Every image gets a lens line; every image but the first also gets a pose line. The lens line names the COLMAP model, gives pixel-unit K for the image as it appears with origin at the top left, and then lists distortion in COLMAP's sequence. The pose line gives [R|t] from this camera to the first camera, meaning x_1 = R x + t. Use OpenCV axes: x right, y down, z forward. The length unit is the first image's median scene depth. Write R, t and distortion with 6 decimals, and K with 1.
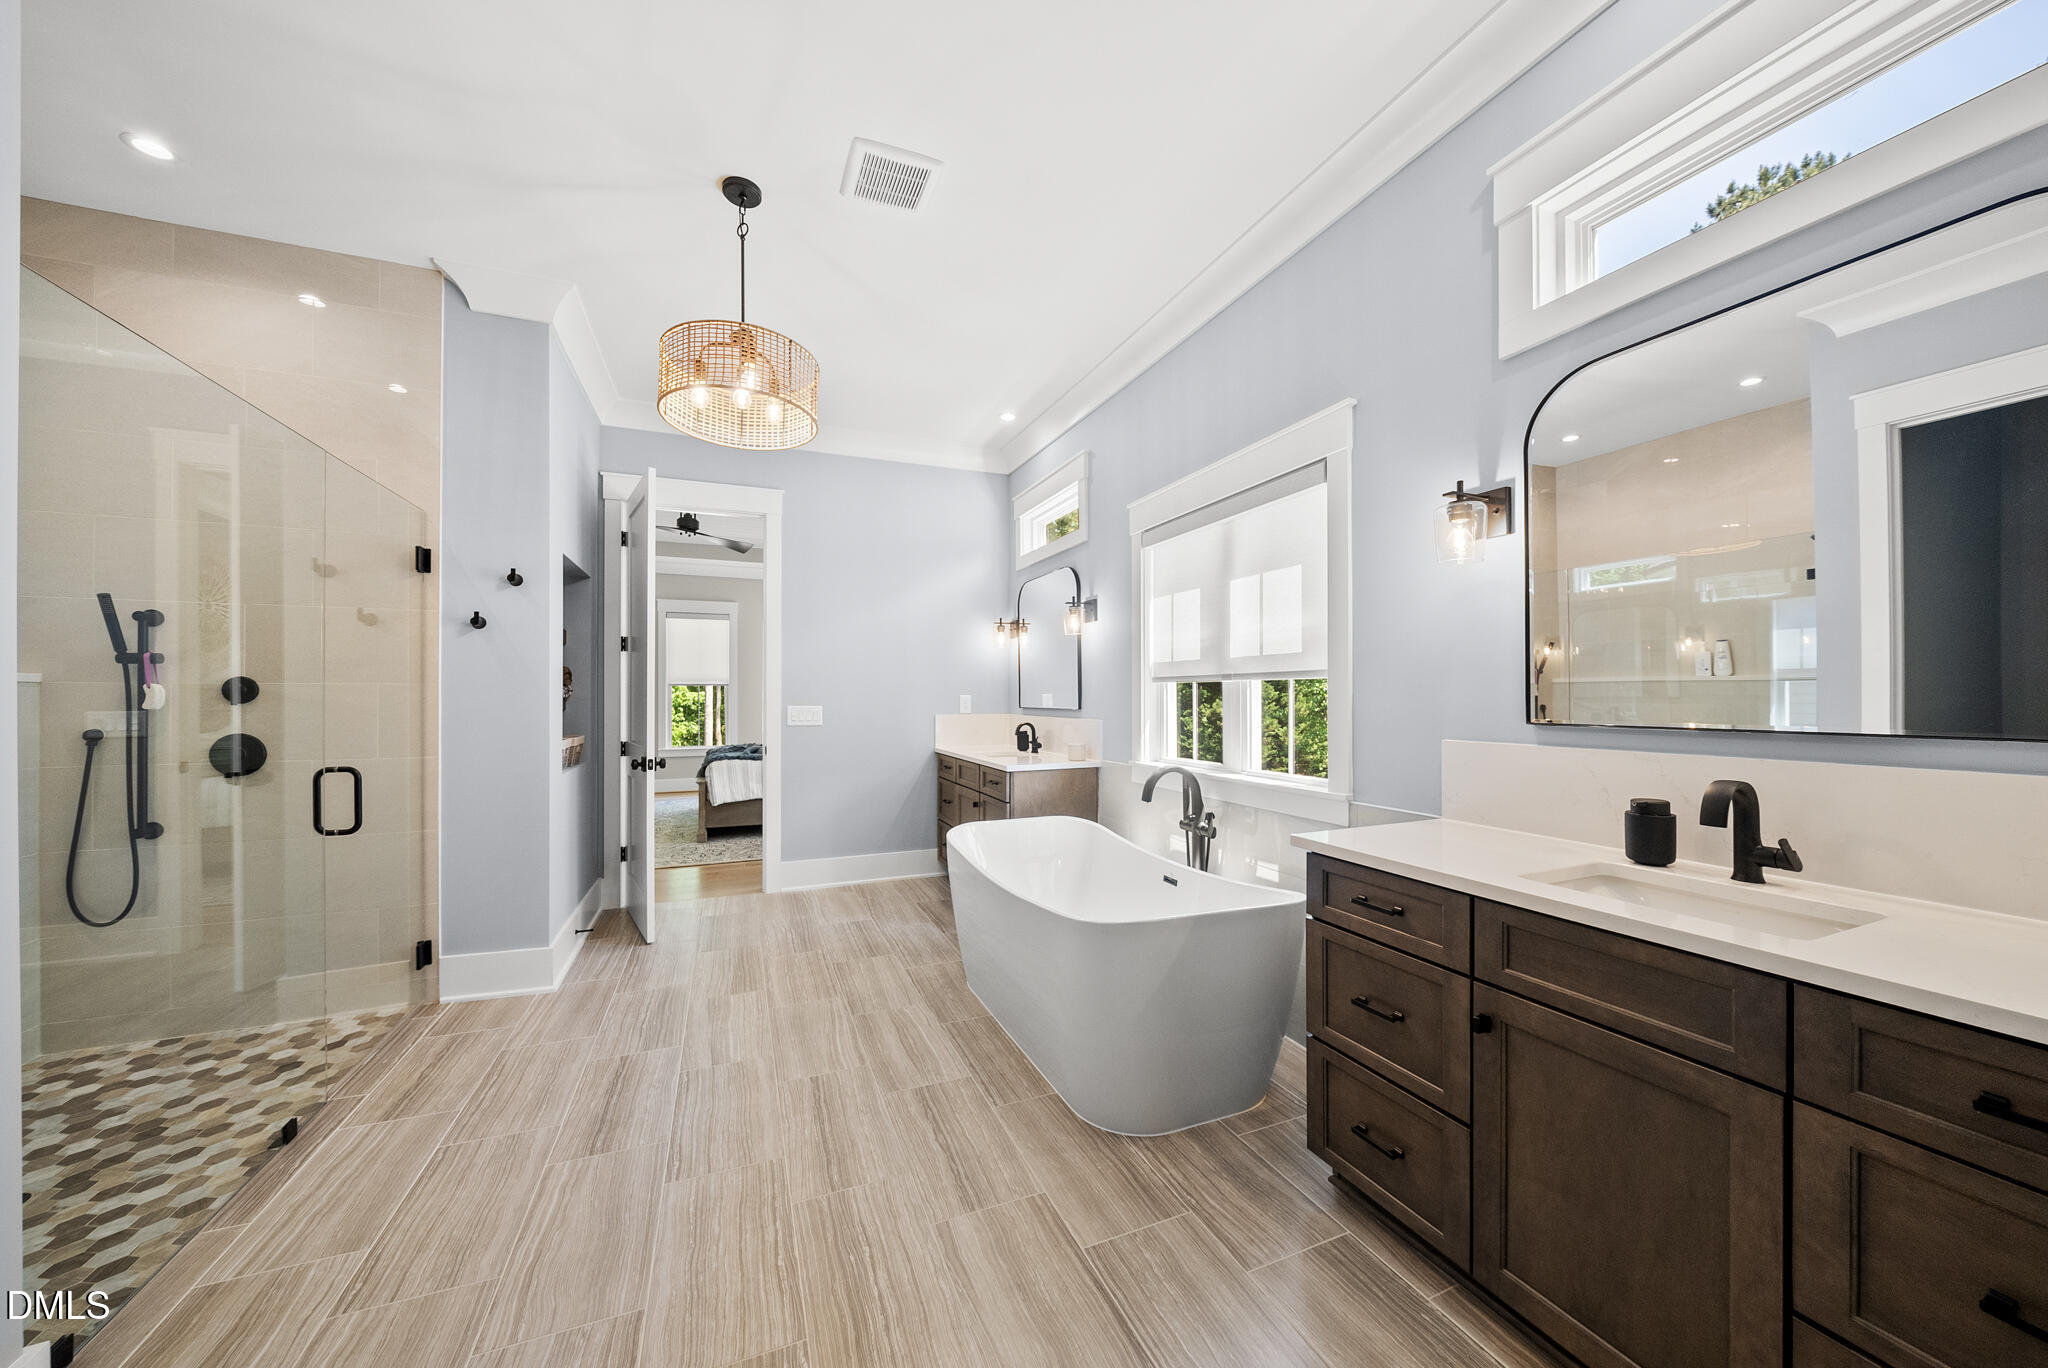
lens RADIAL K [[713.0, 0, 1021.7], [0, 713.0, 693.8], [0, 0, 1]] dist [-0.011478, 0.001133]
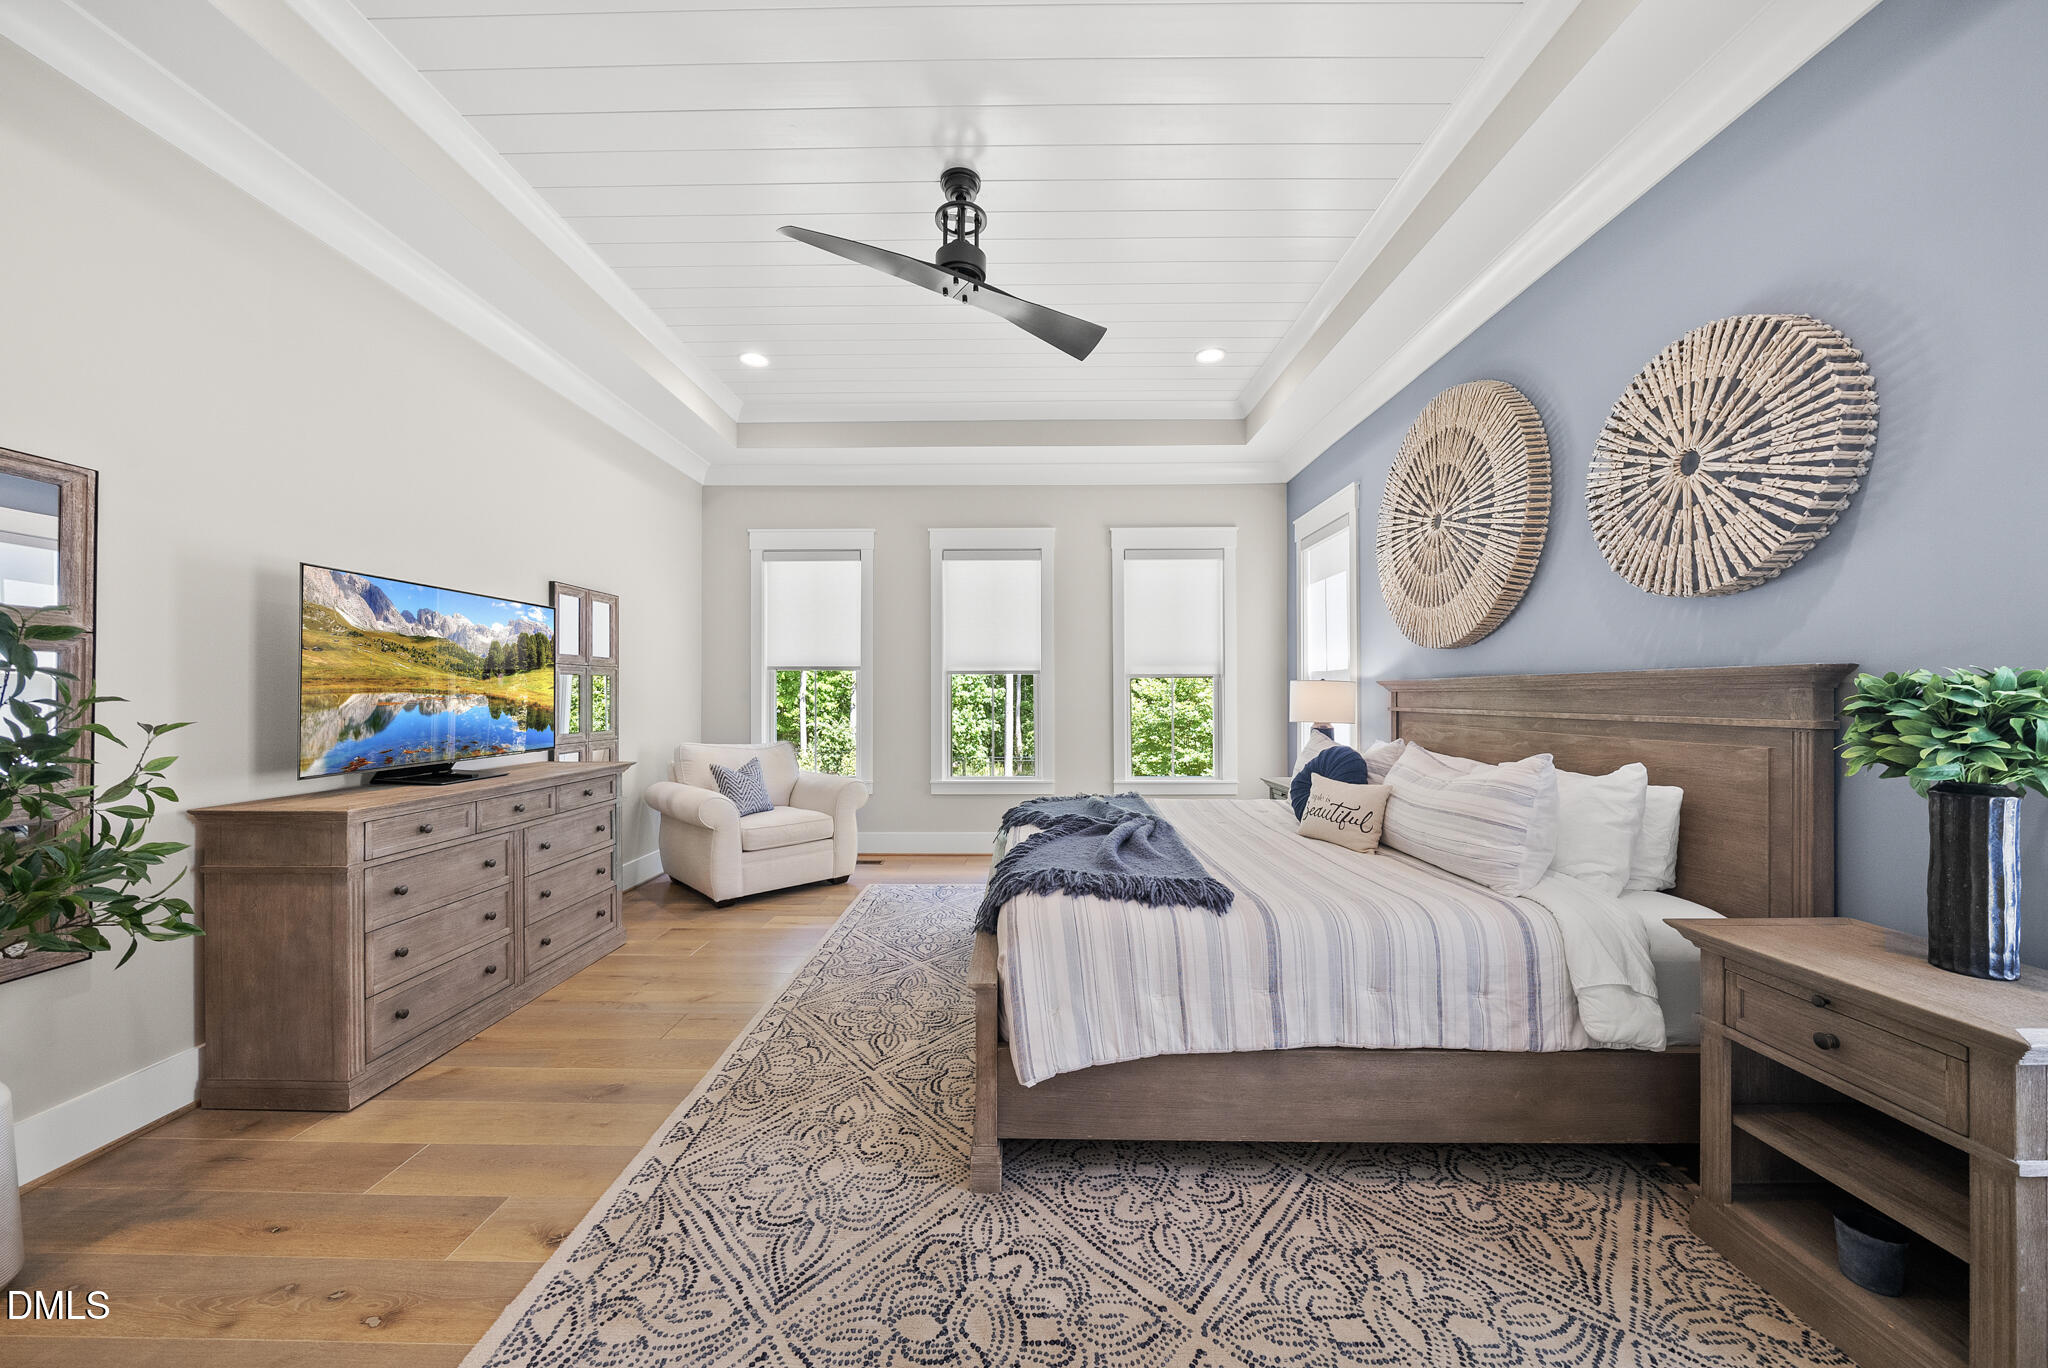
lens RADIAL K [[815.4, 0, 1022.5], [0, 815.4, 690.3], [0, 0, 1]] dist [-0.000538, -0.000029]
pose [[0.921926, 0.001551, -0.387362, -0.440097], [-0.001544, 0.999999, 0.000329, 0.007088], [0.387362, 0.000295, 0.921928, 1.002904]]
